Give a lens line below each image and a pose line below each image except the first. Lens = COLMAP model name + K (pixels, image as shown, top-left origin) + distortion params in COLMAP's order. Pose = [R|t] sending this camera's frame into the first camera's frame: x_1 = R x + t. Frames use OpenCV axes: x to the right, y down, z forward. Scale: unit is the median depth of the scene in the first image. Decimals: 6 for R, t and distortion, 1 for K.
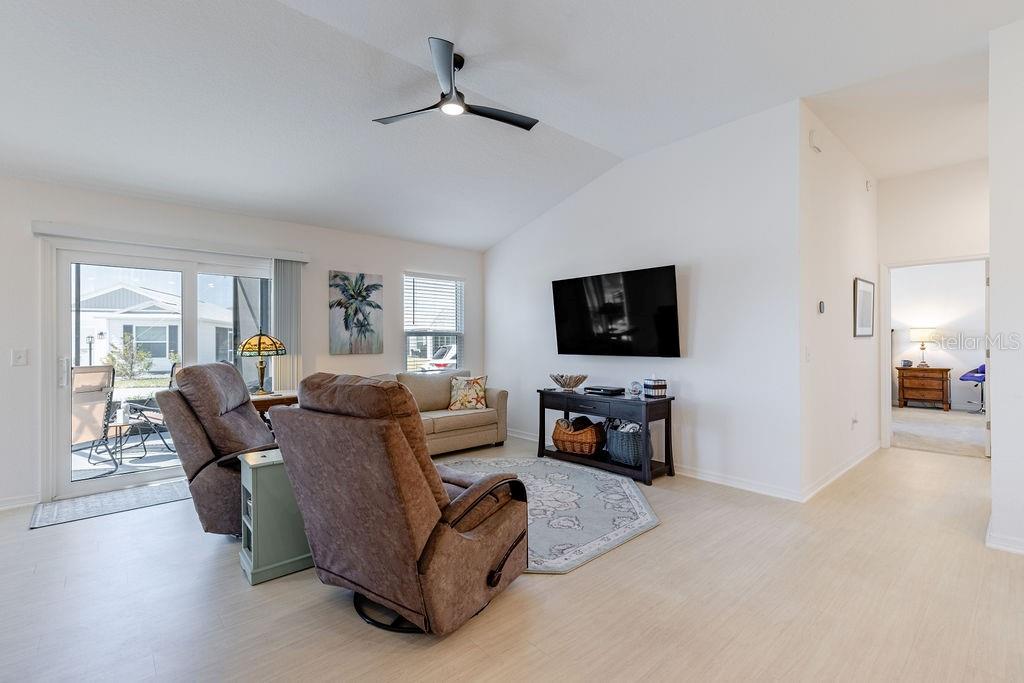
lens RADIAL K [[460.8, 0, 506.8], [0, 460.8, 338.6], [0, 0, 1]] dist [0.006625, -0.000554]
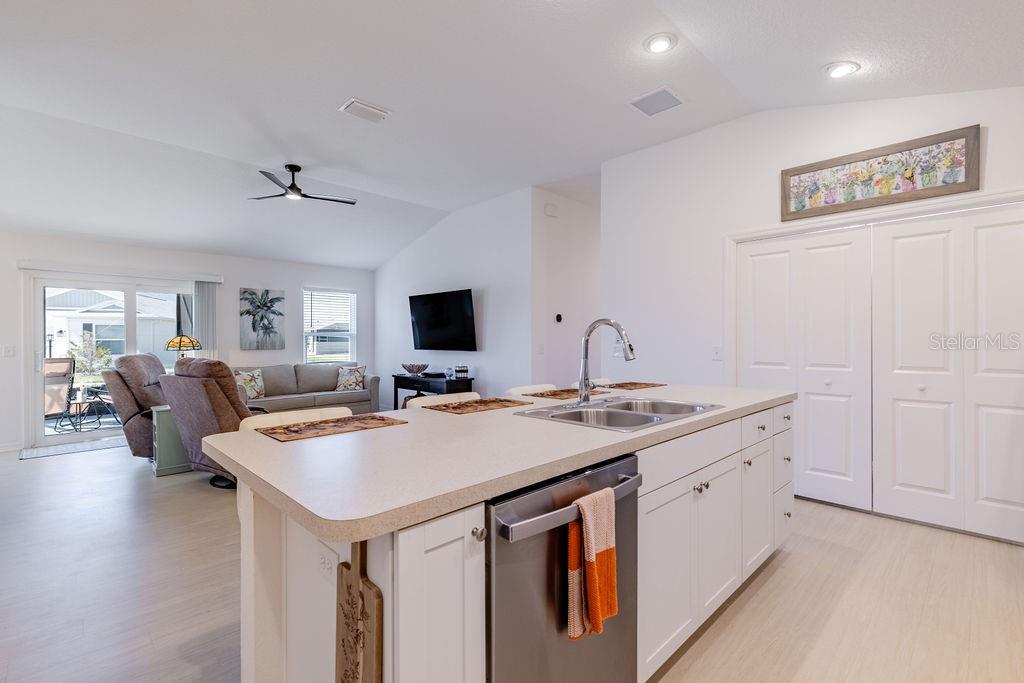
lens RADIAL K [[460.8, 0, 506.6], [0, 460.8, 339.5], [0, 0, 1]] dist [0.006625, -0.000554]
pose [[0.998845, 0.000429, 0.048042, 0.372153], [-0.000767, 0.999975, 0.007016, -0.006795], [-0.048037, -0.007045, 0.998821, -0.441912]]
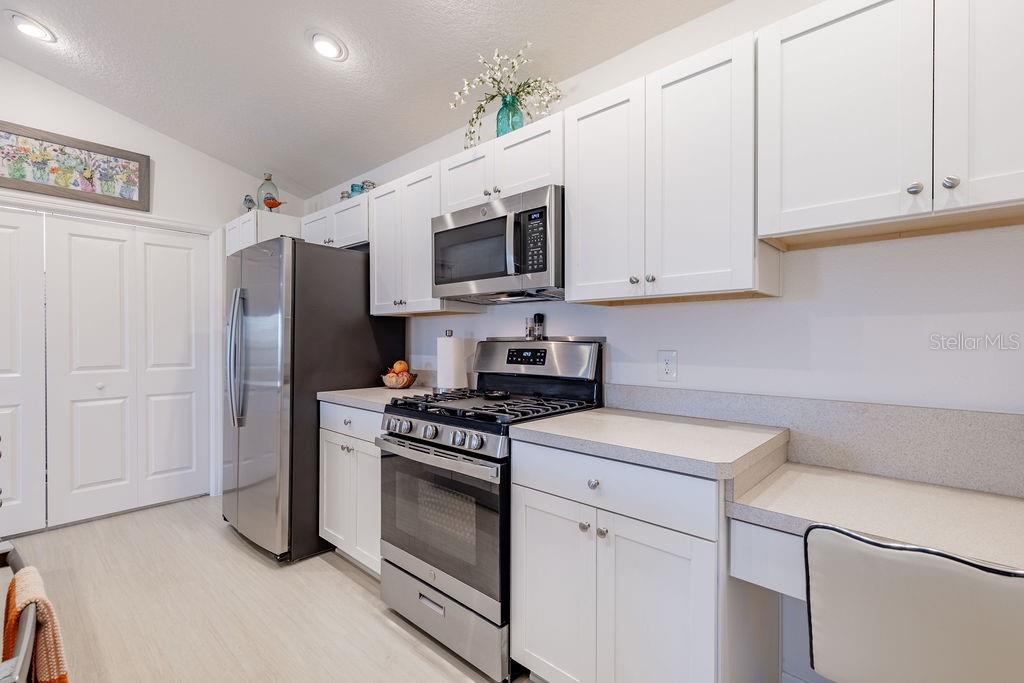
lens RADIAL K [[460.8, 0, 512.0], [0, 460.8, 342.1], [0, 0, 1]] dist [0.006625, -0.000554]
pose [[-0.115667, -0.005570, 0.993272, 0.242614], [-0.007173, 0.999963, 0.004773, -0.006716], [-0.993262, -0.006573, -0.115703, -0.330839]]
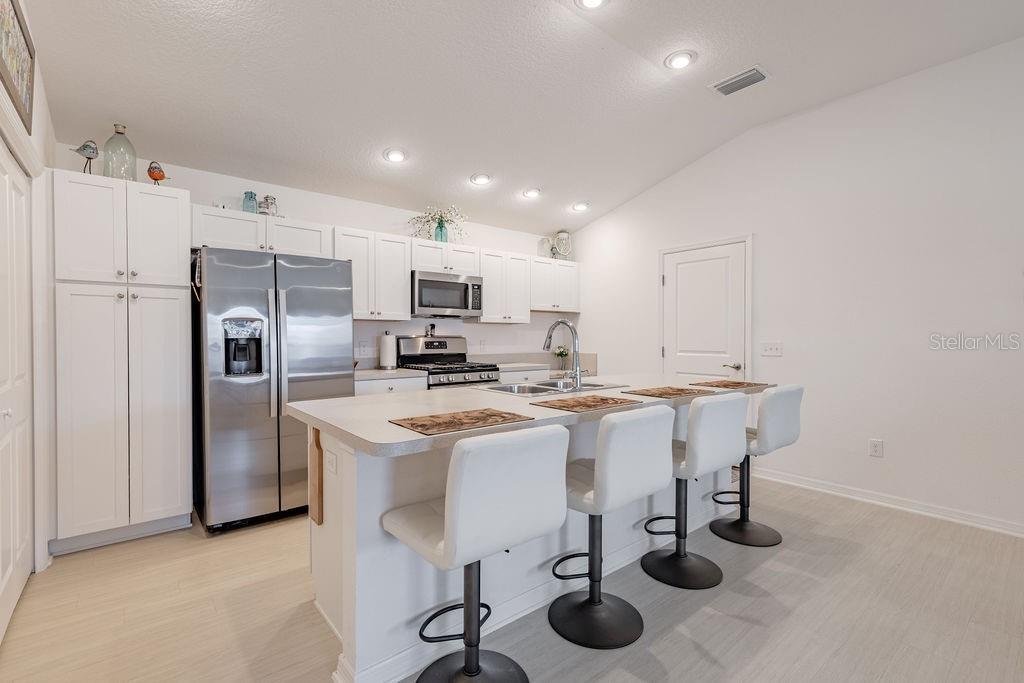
lens RADIAL K [[460.8, 0, 512.9], [0, 460.8, 337.8], [0, 0, 1]] dist [0.006625, -0.000554]
pose [[-0.999682, -0.000193, 0.025199, 0.540843], [-0.000249, 0.999998, -0.002215, -0.002704], [-0.025198, -0.002221, -0.999680, 0.622937]]
